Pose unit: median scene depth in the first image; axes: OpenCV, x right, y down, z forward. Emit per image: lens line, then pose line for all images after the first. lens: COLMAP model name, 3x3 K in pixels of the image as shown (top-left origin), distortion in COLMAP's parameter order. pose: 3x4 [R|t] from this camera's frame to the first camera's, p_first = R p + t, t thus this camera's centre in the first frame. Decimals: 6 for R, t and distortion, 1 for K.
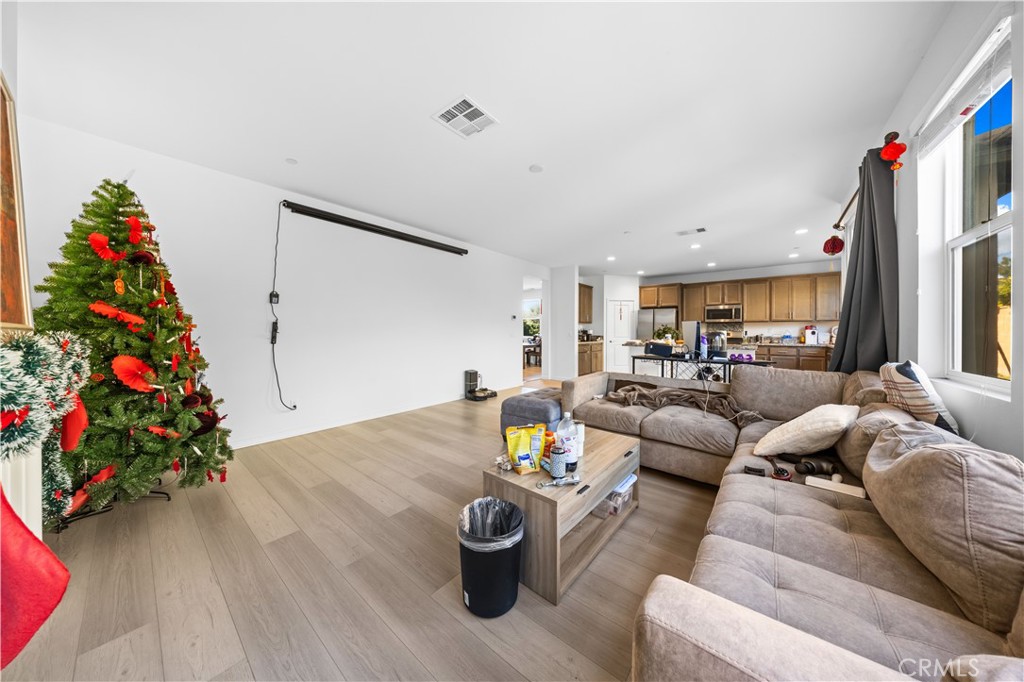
lens RADIAL K [[314.7, 0, 516.0], [0, 314.7, 332.2], [0, 0, 1]] dist [0.000298, 0.000000]
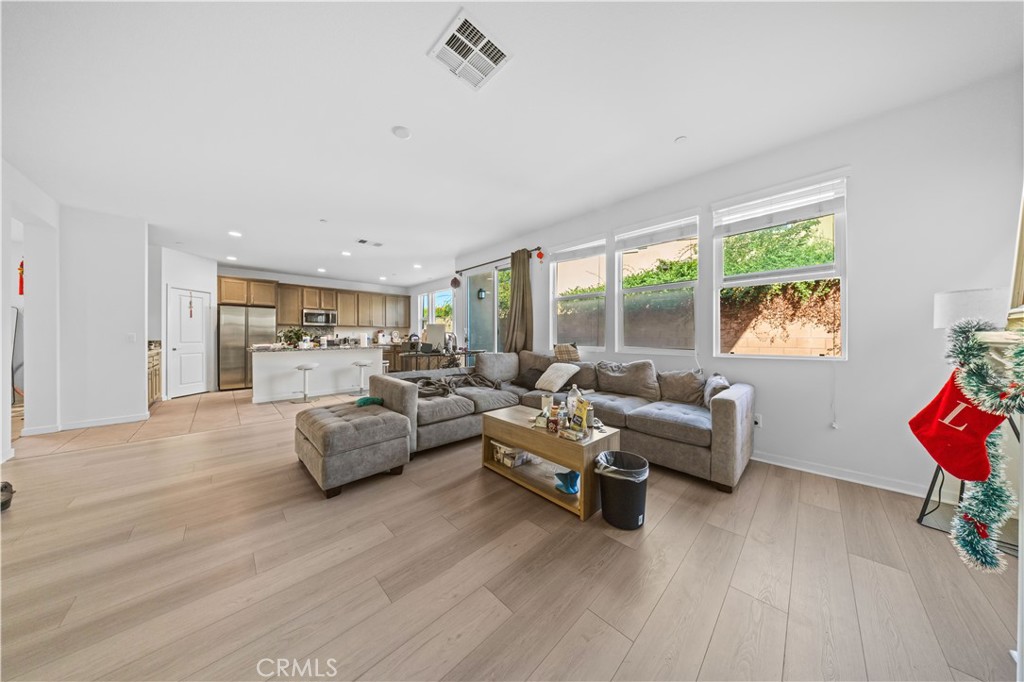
lens RADIAL K [[293.4, 0, 511.0], [0, 293.4, 338.3], [0, 0, 1]] dist [0.000878, -0.000012]
pose [[0.129589, -0.007153, 0.991542, -0.253528], [0.004643, 0.999967, 0.006607, 0.007334], [-0.991557, 0.003748, 0.129618, 0.236969]]
